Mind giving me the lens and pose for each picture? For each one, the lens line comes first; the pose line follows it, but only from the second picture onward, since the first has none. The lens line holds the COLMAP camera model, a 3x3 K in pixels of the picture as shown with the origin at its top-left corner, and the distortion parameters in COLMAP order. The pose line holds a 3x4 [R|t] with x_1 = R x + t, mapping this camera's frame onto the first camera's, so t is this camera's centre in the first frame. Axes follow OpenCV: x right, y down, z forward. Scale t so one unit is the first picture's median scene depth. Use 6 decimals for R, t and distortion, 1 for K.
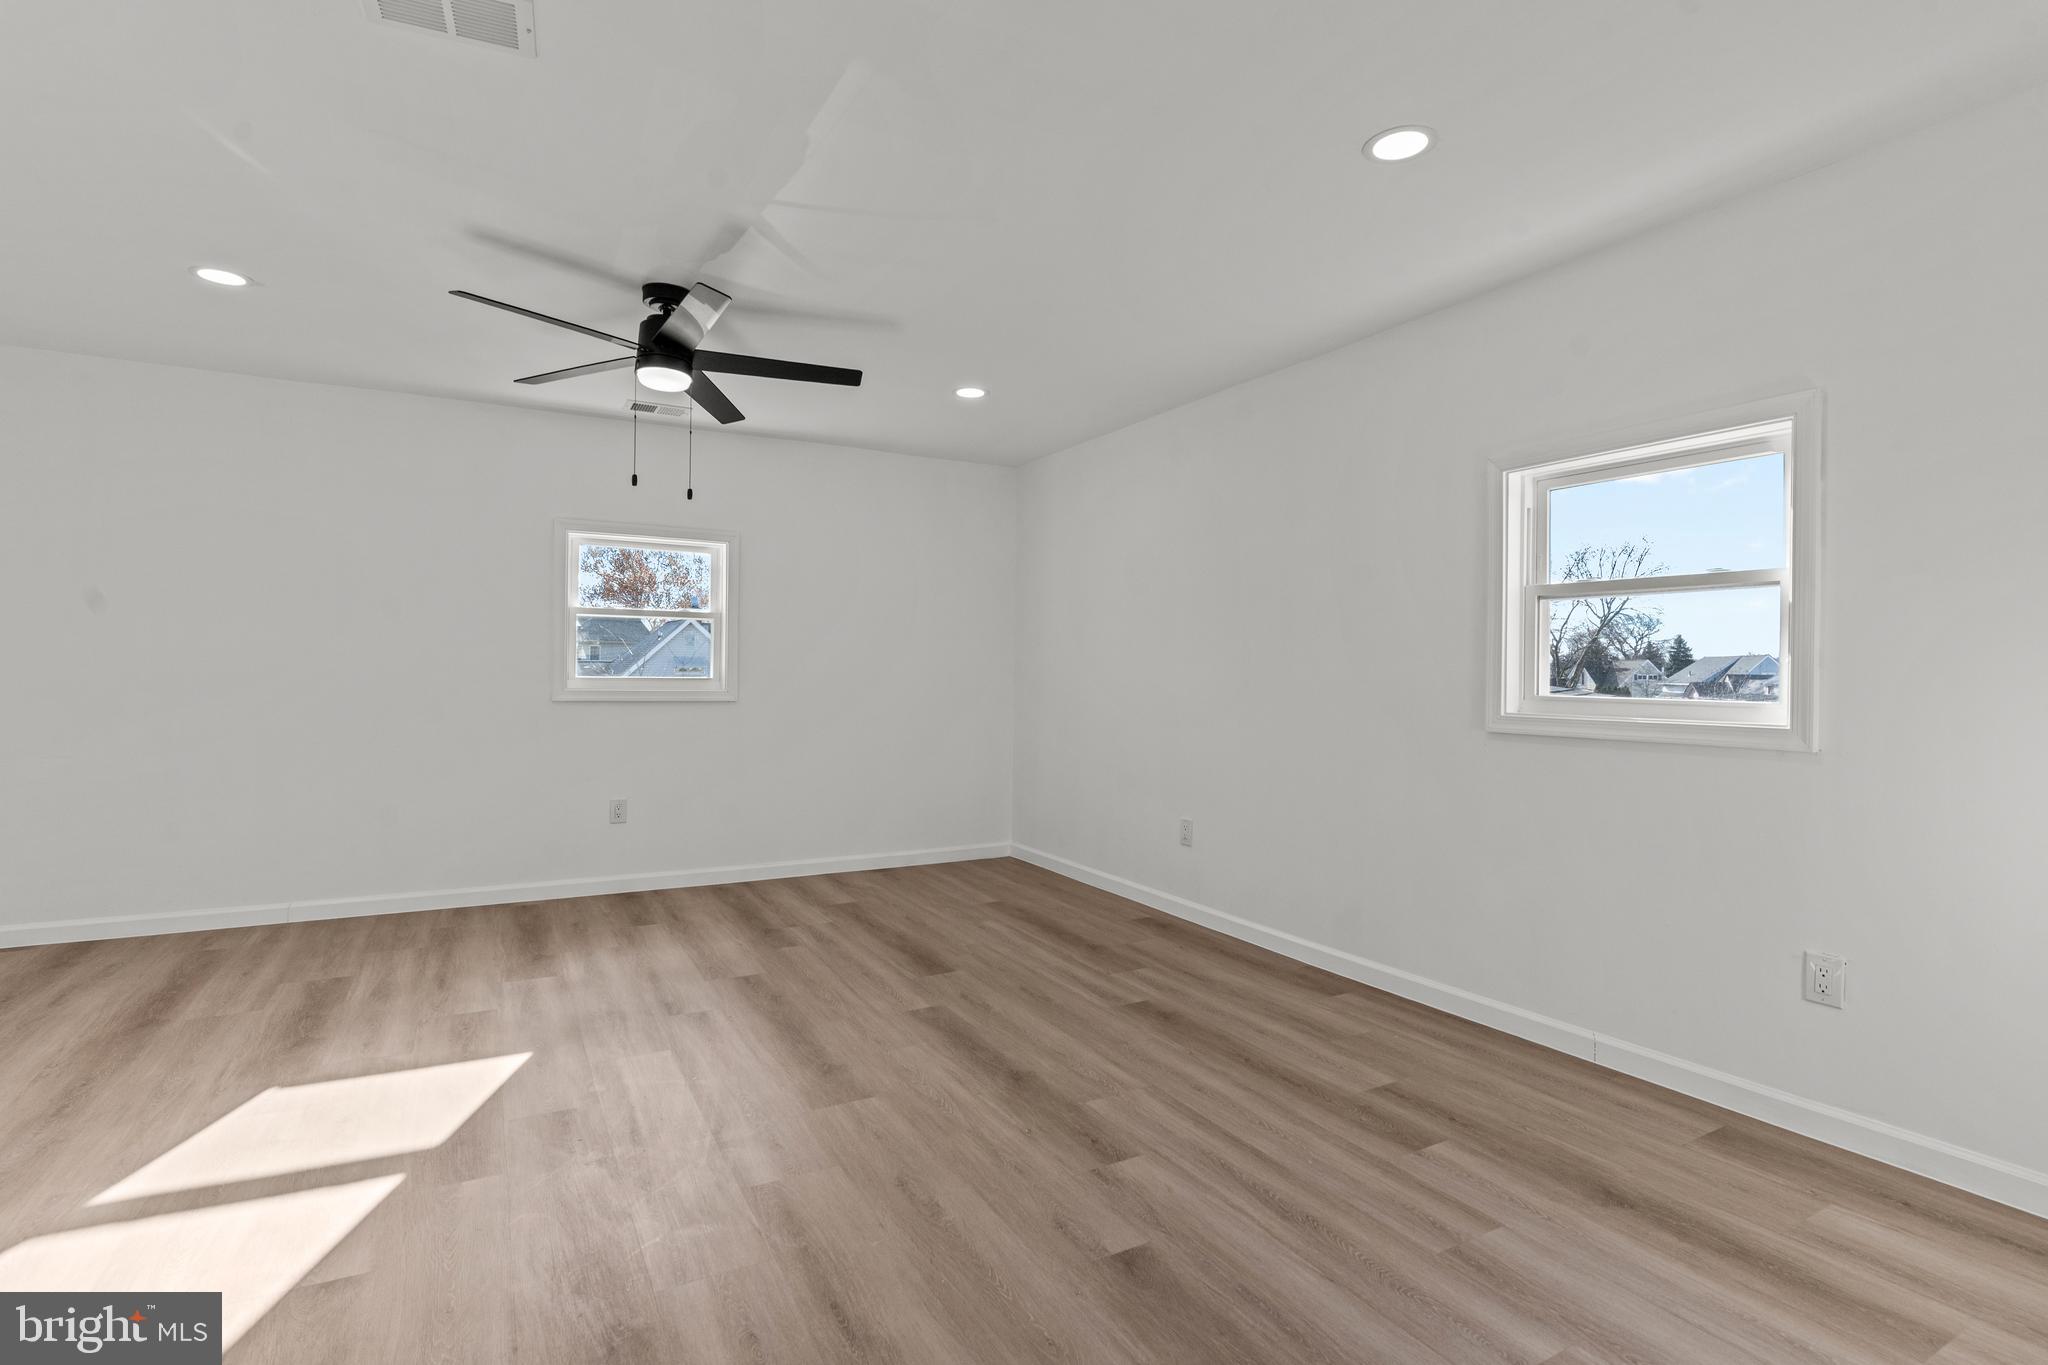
lens RADIAL K [[980.6, 0, 1025.0], [0, 980.6, 682.5], [0, 0, 1]] dist [-0.004706, 0.000079]
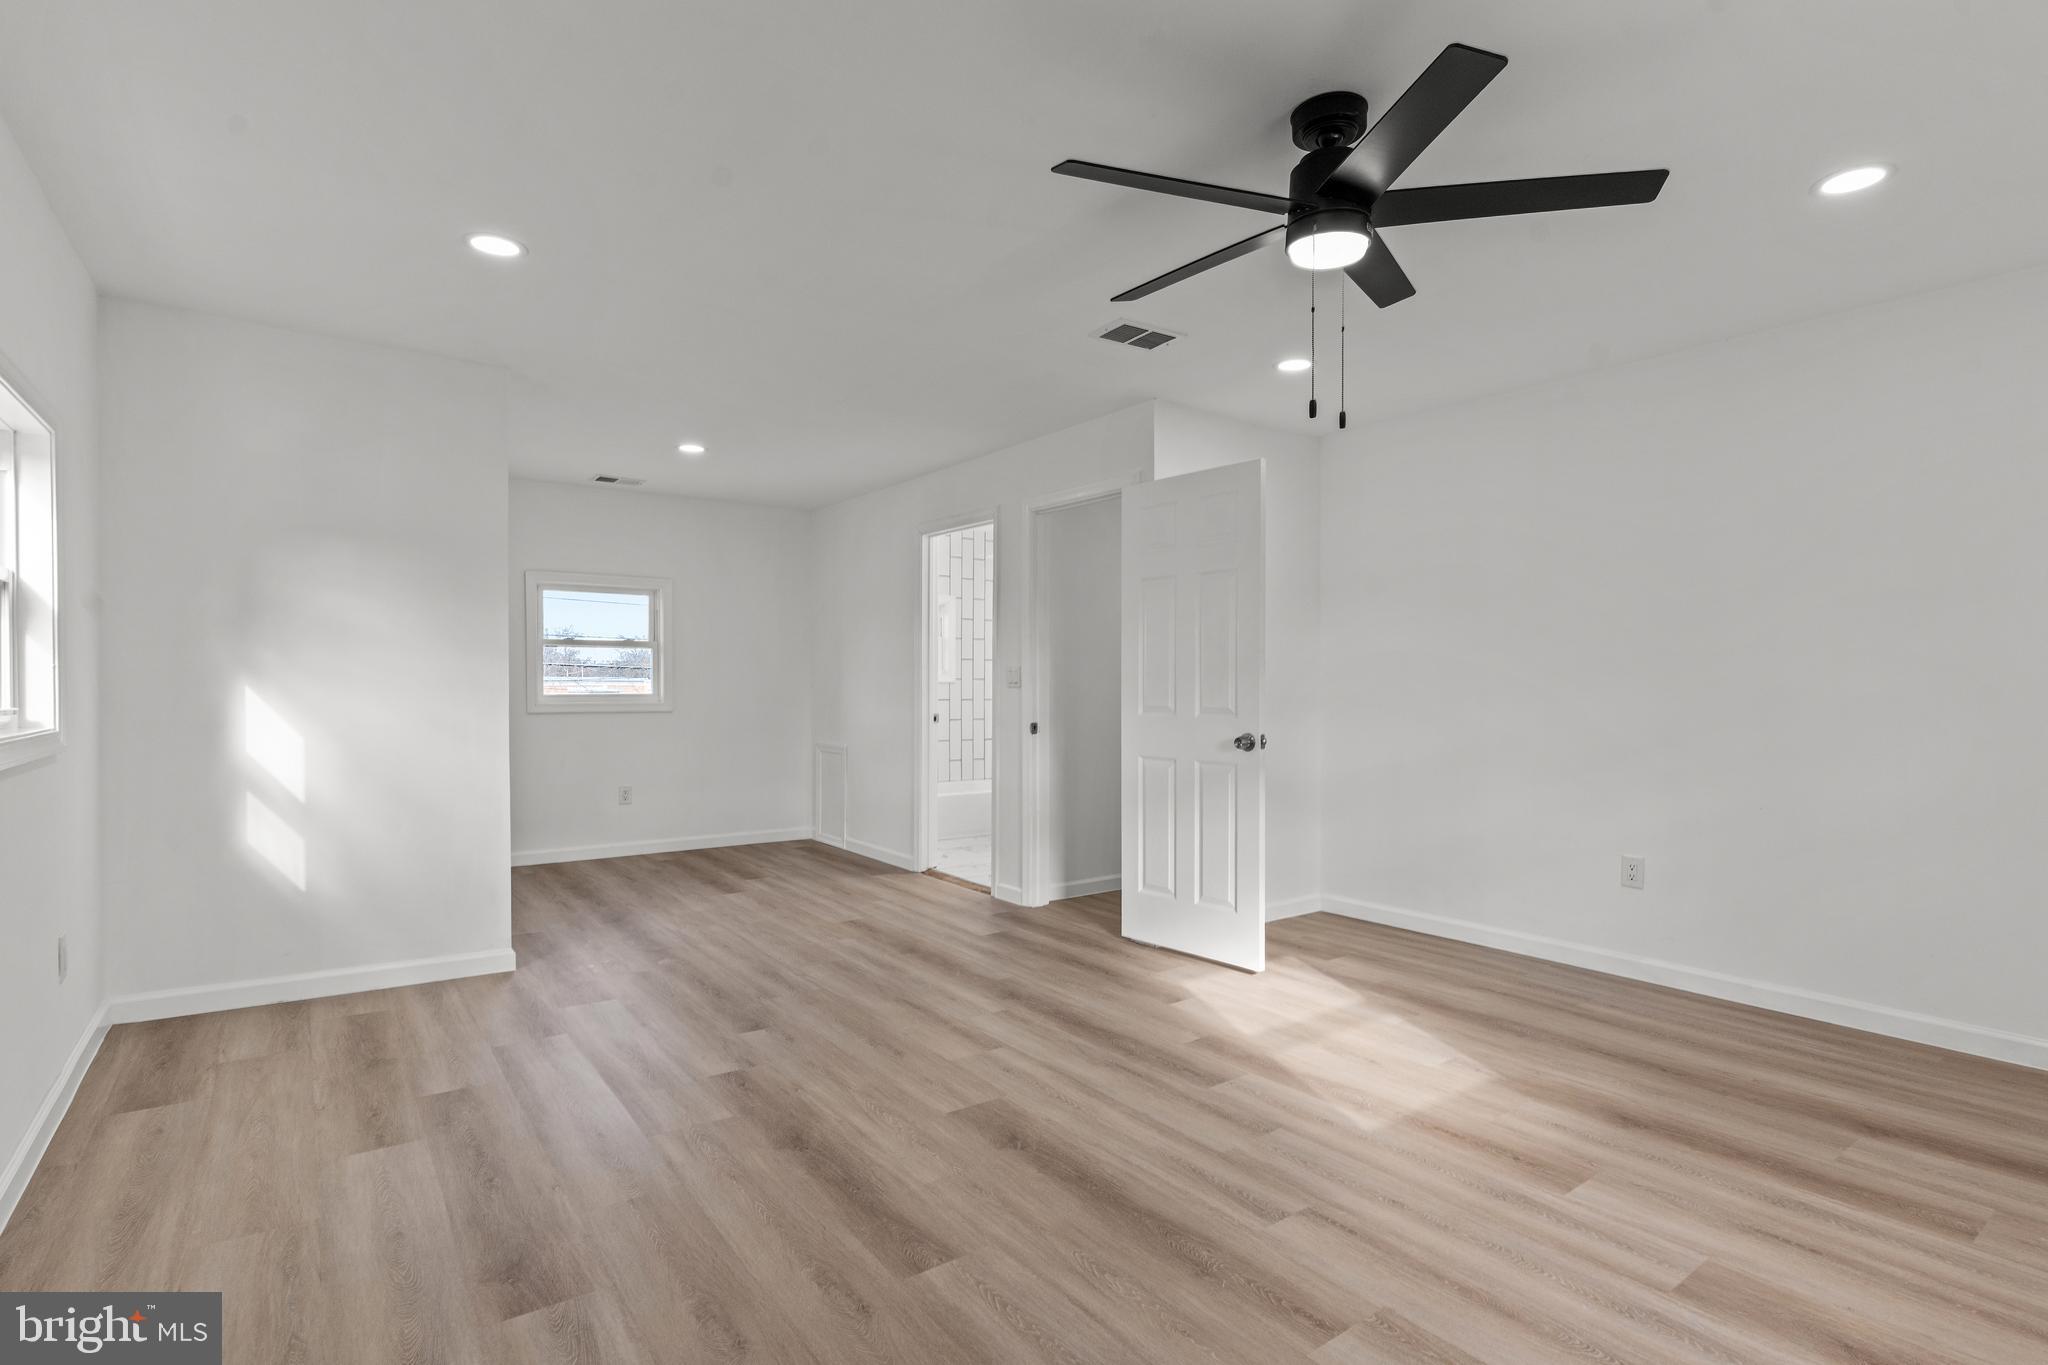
lens RADIAL K [[980.6, 0, 1014.0], [0, 980.6, 684.1], [0, 0, 1]] dist [-0.004706, 0.000079]
pose [[-0.993349, -0.012923, -0.114411, -0.100677], [-0.013678, 0.999890, 0.005821, -0.020561], [0.114323, 0.007347, -0.993416, 1.976028]]
